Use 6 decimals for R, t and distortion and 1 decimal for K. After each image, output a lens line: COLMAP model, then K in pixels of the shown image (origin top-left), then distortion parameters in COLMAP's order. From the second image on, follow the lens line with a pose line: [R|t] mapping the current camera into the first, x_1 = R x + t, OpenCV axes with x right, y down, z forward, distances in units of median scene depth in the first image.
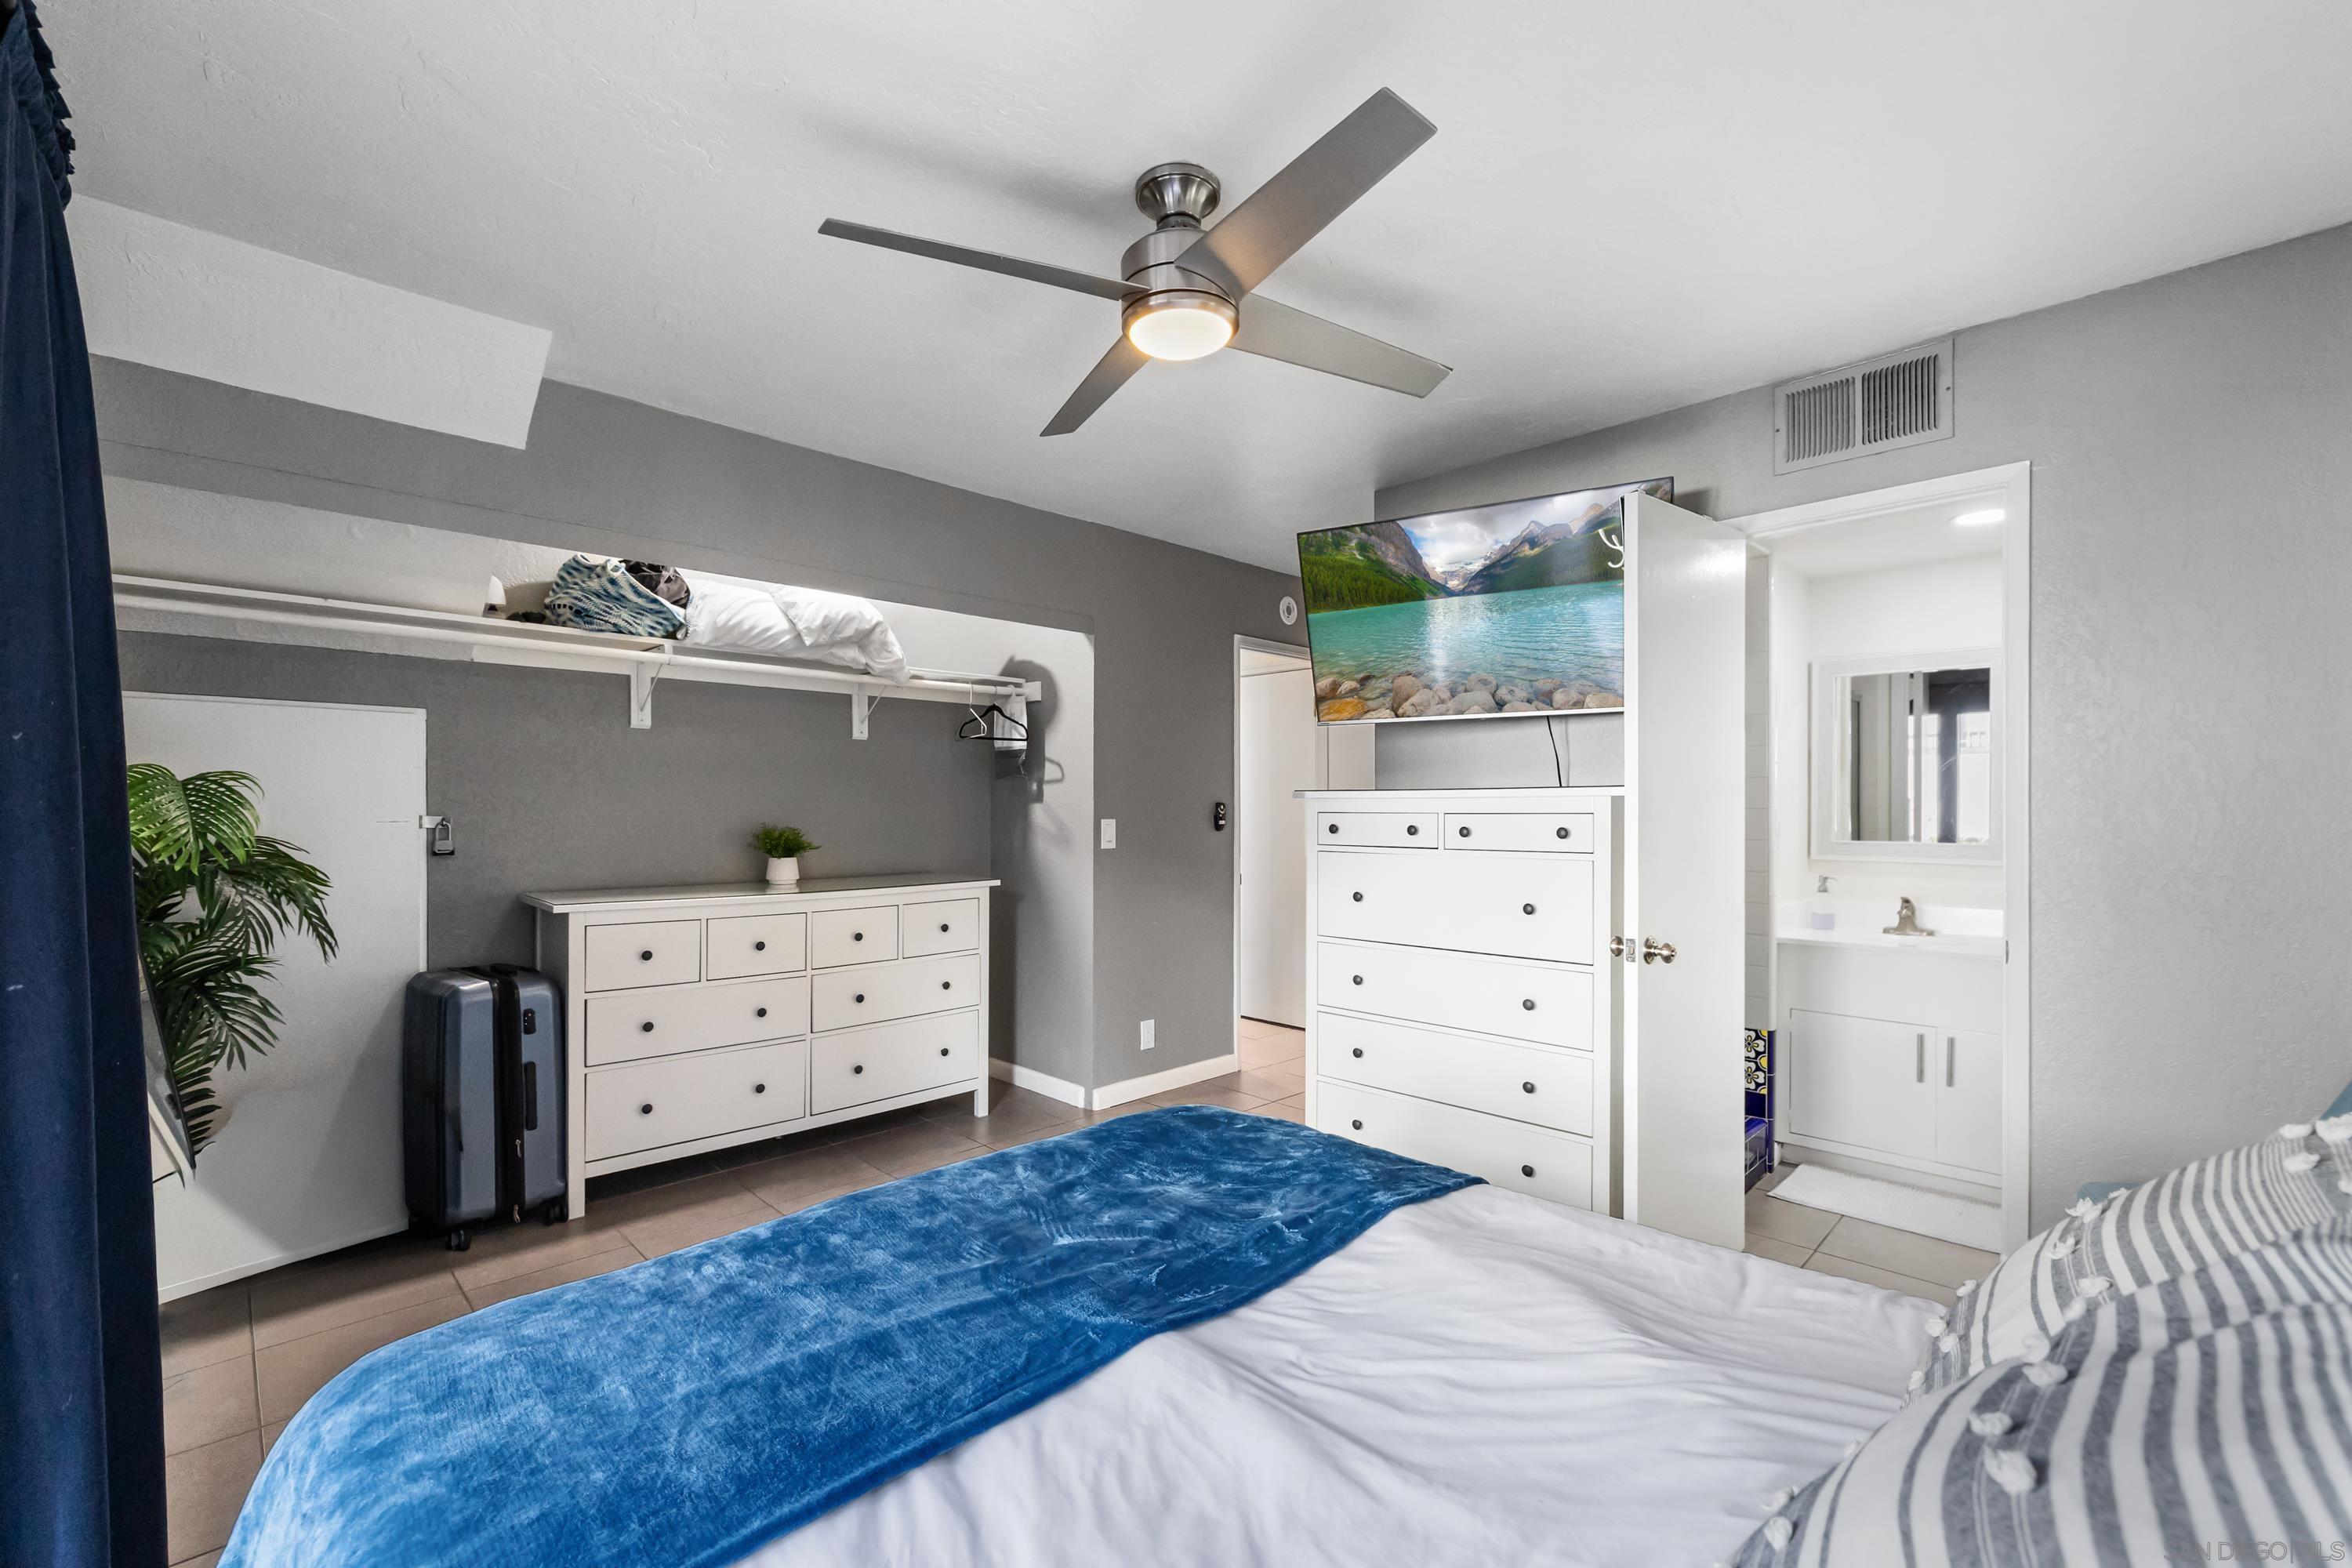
lens RADIAL K [[1005.0, 0, 1182.1], [0, 1005.0, 813.2], [0, 0, 1]] dist [0.000584, -0.000054]
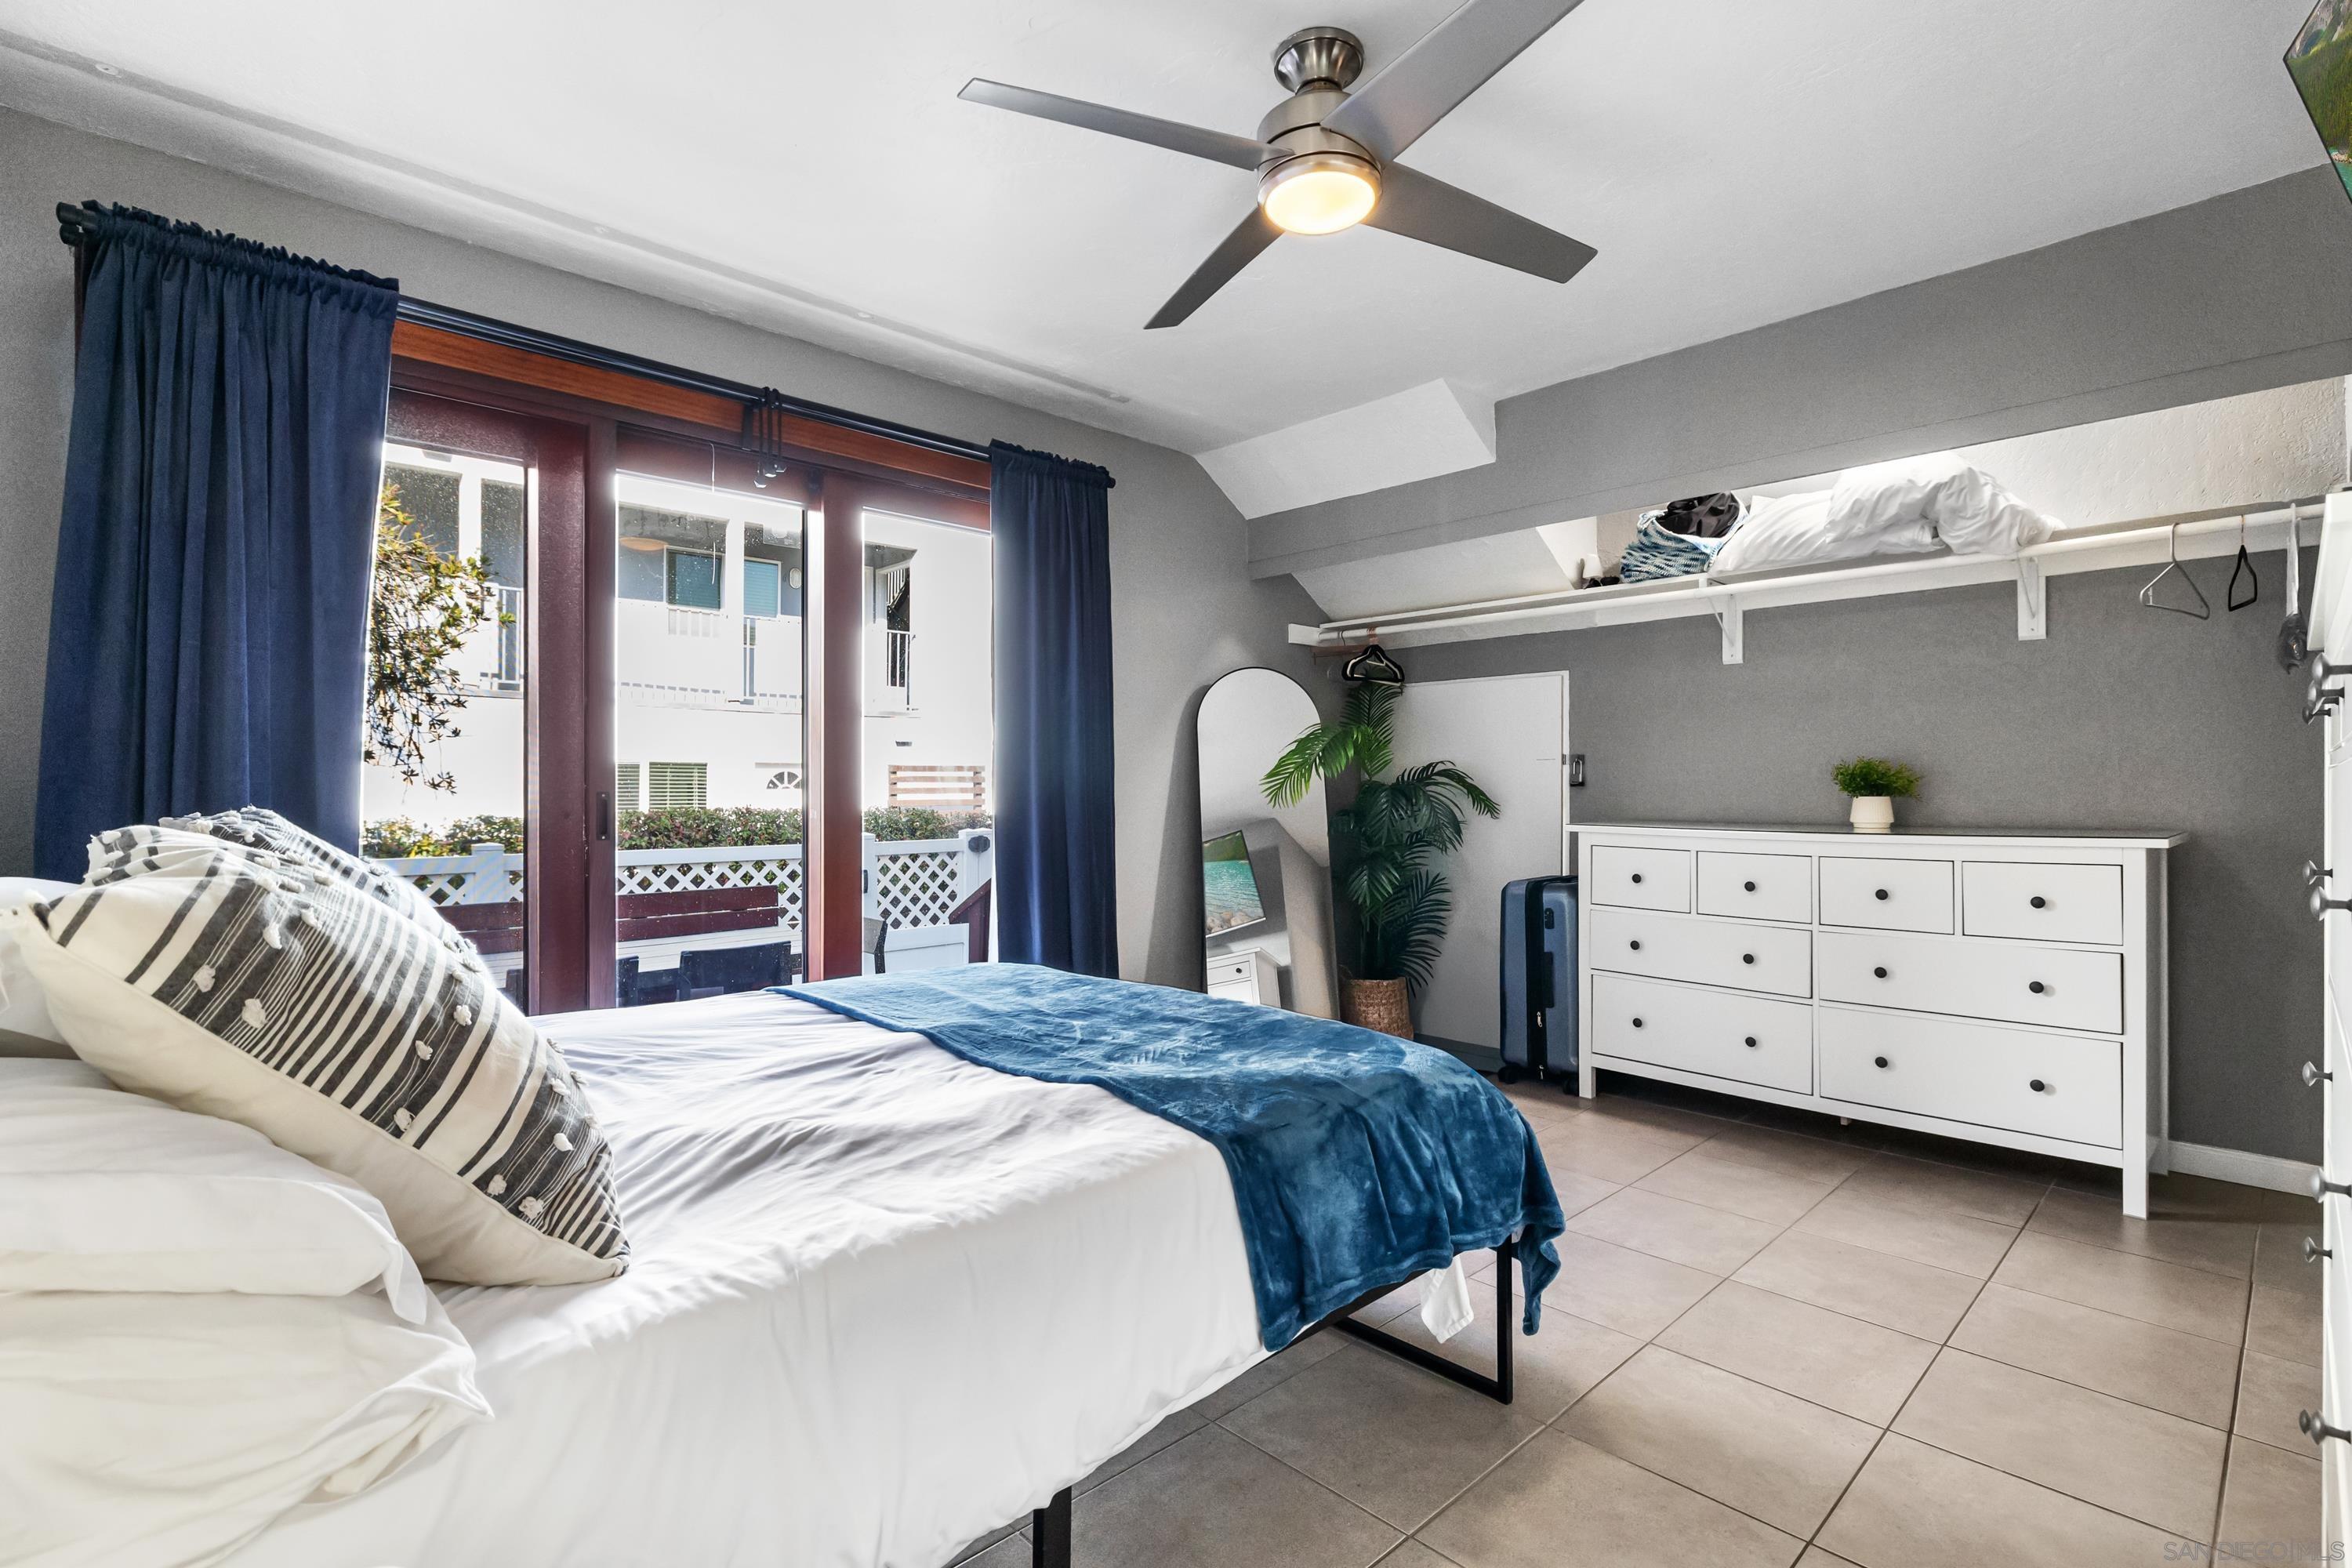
lens RADIAL K [[1076.1, 0, 1176.0], [0, 1076.1, 784.0], [0, 0, 1]] dist [-0.000130, -0.000083]
pose [[-0.017130, -0.004965, -0.999841, 0.577595], [-0.001372, 0.999987, -0.004943, 0.044439], [0.999852, 0.001287, -0.017137, 0.495130]]
